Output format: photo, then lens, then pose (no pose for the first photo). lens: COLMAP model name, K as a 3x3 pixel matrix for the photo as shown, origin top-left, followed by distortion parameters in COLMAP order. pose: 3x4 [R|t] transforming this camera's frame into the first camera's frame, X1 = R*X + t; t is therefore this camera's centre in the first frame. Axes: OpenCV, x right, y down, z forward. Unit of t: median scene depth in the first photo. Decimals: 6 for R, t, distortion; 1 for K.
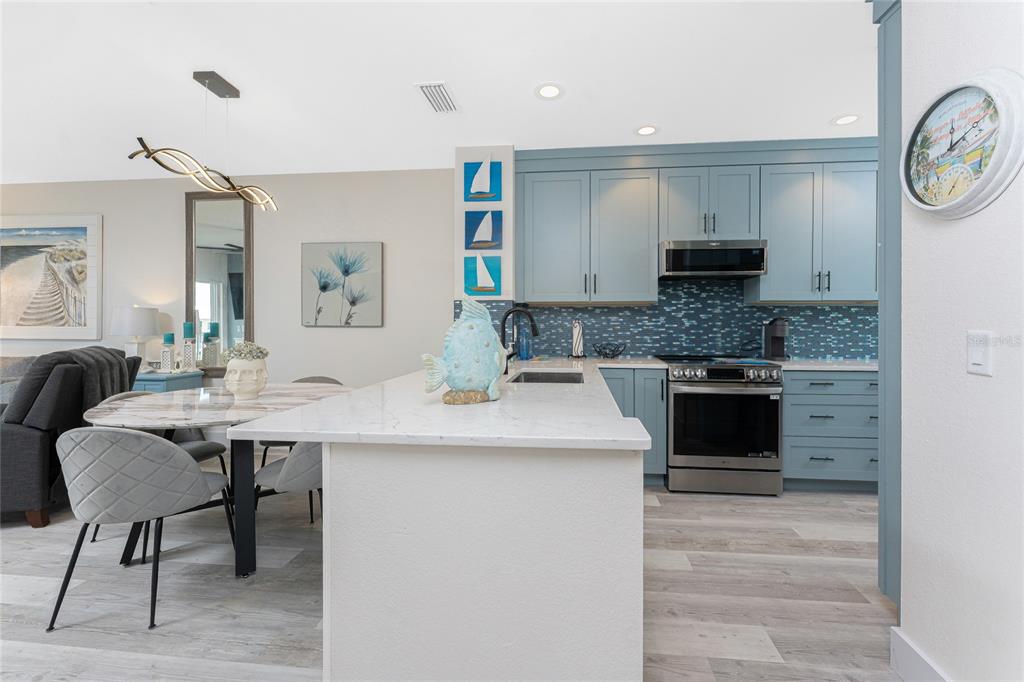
lens RADIAL K [[423.7, 0, 539.3], [0, 423.7, 325.2], [0, 0, 1]] dist [-0.001436, -0.000419]
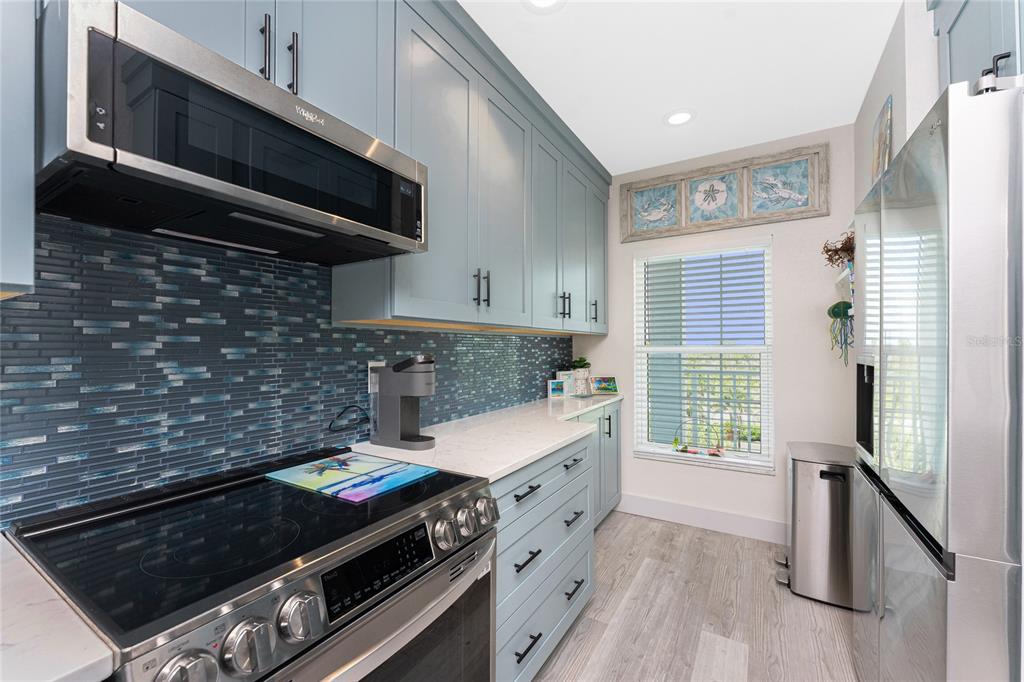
lens RADIAL K [[412.0, 0, 511.2], [0, 412.0, 345.1], [0, 0, 1]] dist [-0.000429, -0.000325]
pose [[0.436214, 0.001490, 0.899842, 0.190019], [0.008490, 0.999947, -0.005771, -0.023937], [-0.899803, 0.010157, 0.436179, 0.665845]]
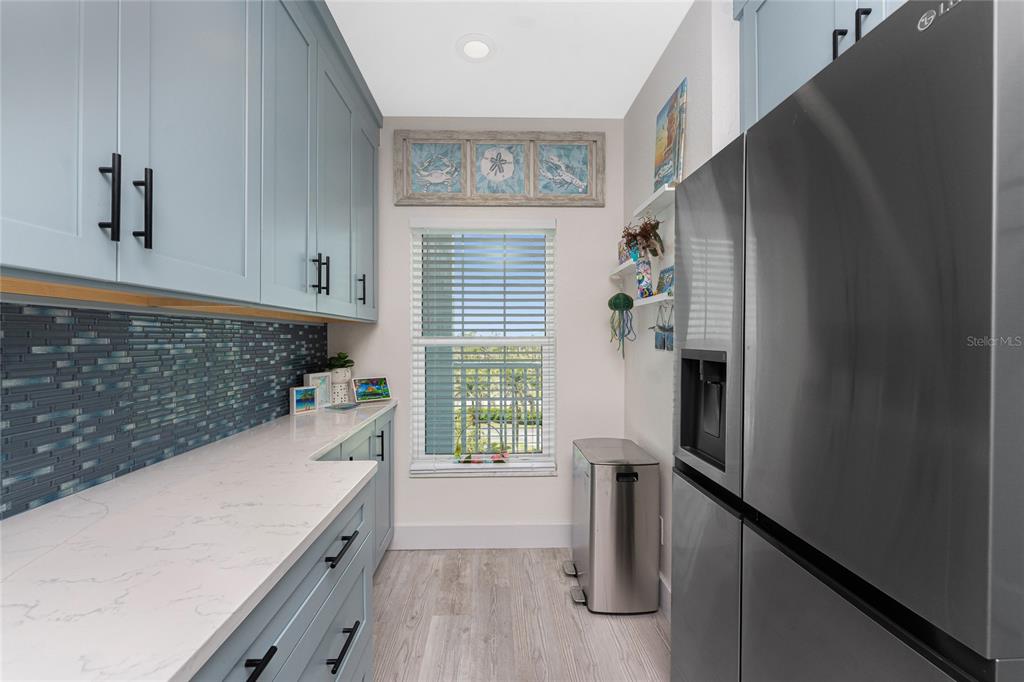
lens RADIAL K [[417.6, 0, 492.6], [0, 417.6, 337.3], [0, 0, 1]] dist [0.000585, -0.000462]
pose [[-0.093904, 0.001068, 0.995581, 0.379260], [0.006304, 0.999980, -0.000478, -0.024074], [-0.995561, 0.006231, -0.093909, 0.741341]]
